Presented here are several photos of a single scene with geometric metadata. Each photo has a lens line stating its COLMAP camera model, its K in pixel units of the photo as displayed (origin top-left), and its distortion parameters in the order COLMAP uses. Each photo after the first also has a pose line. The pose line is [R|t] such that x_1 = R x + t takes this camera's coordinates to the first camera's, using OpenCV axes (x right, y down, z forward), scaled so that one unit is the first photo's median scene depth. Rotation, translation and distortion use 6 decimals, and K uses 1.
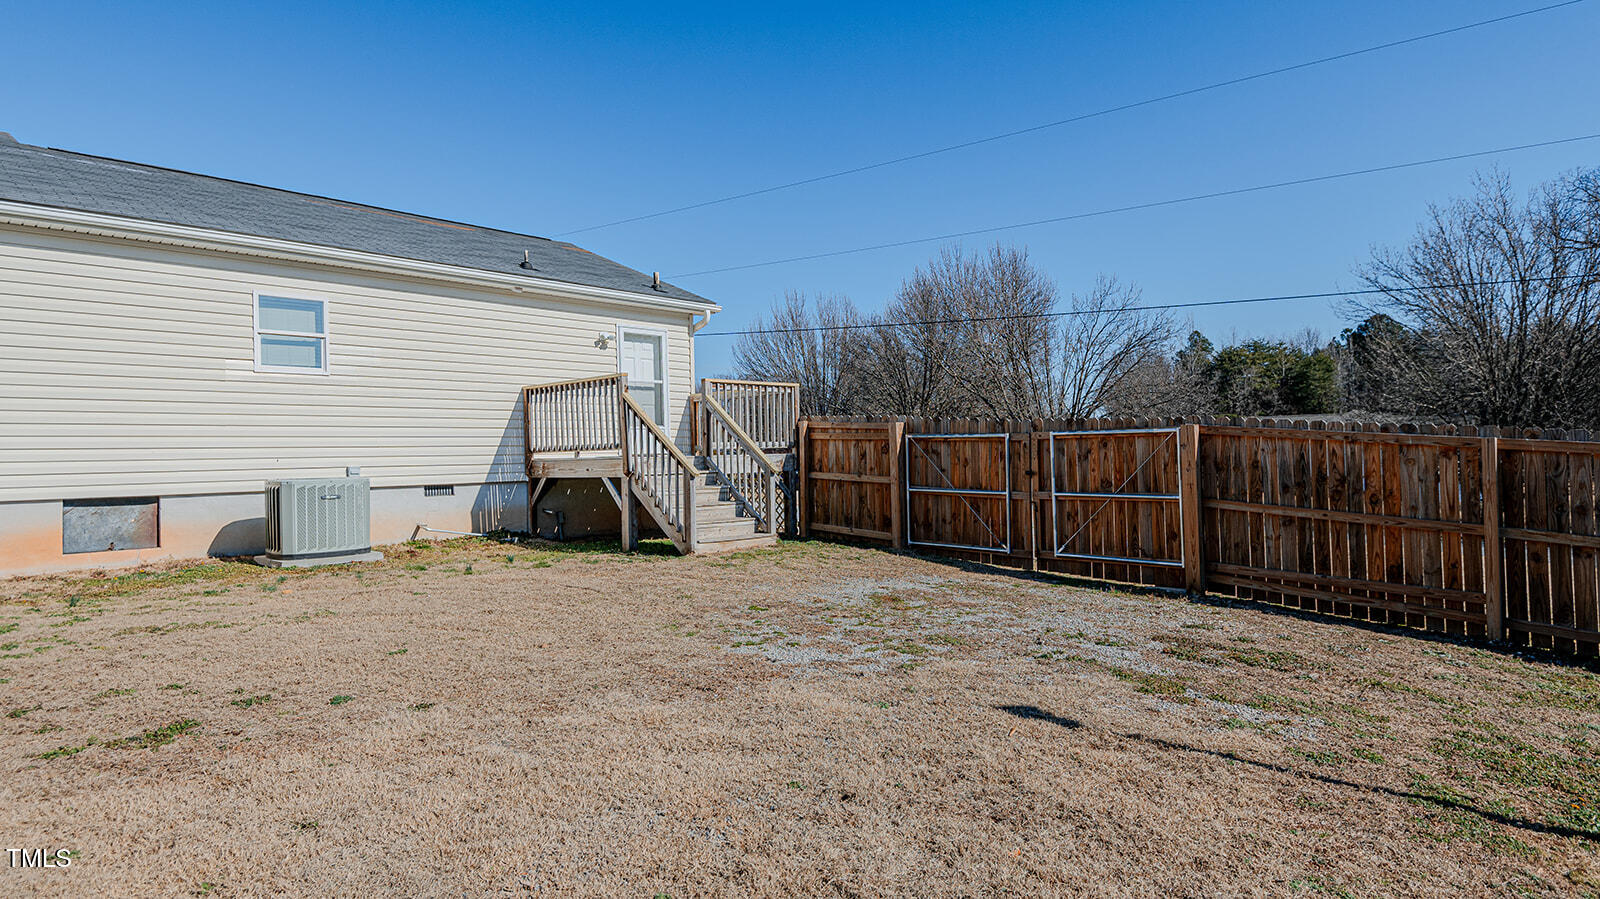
lens RADIAL K [[942.9, 0, 798.7], [0, 942.9, 447.0], [0, 0, 1]] dist [0.001031, 0.000031]
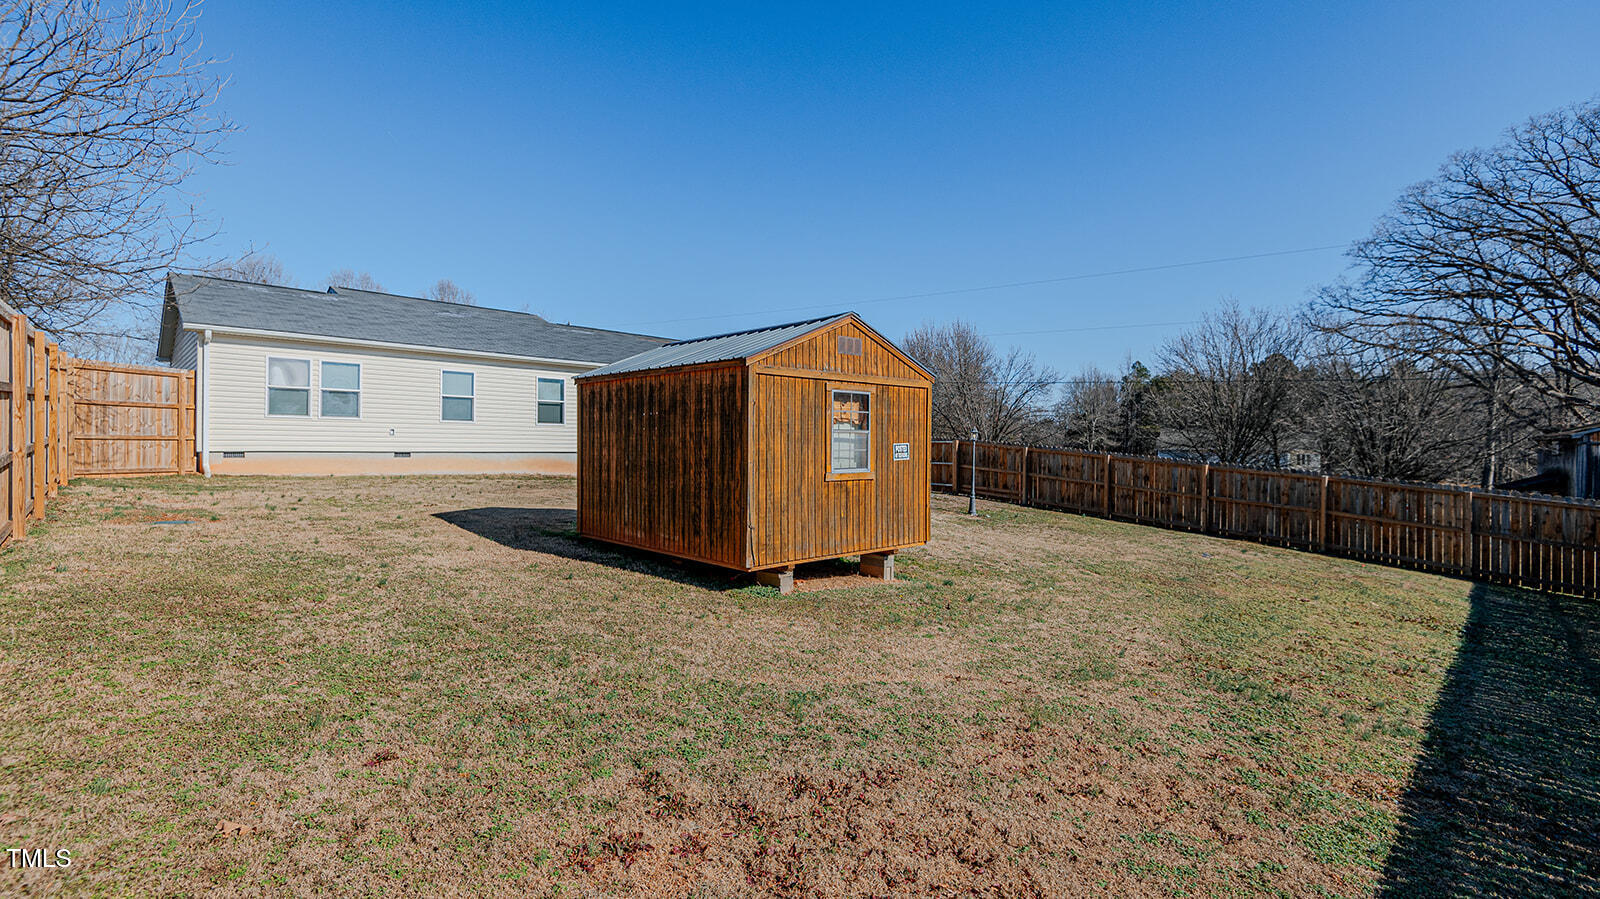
lens RADIAL K [[760.2, 0, 798.7], [0, 760.2, 451.4], [0, 0, 1]] dist [0.000663, 0.000054]
pose [[0.998275, 0.031975, -0.049249, 0.023358], [-0.031101, 0.999347, 0.018406, -0.014930], [0.049805, -0.016842, 0.998617, -1.452609]]
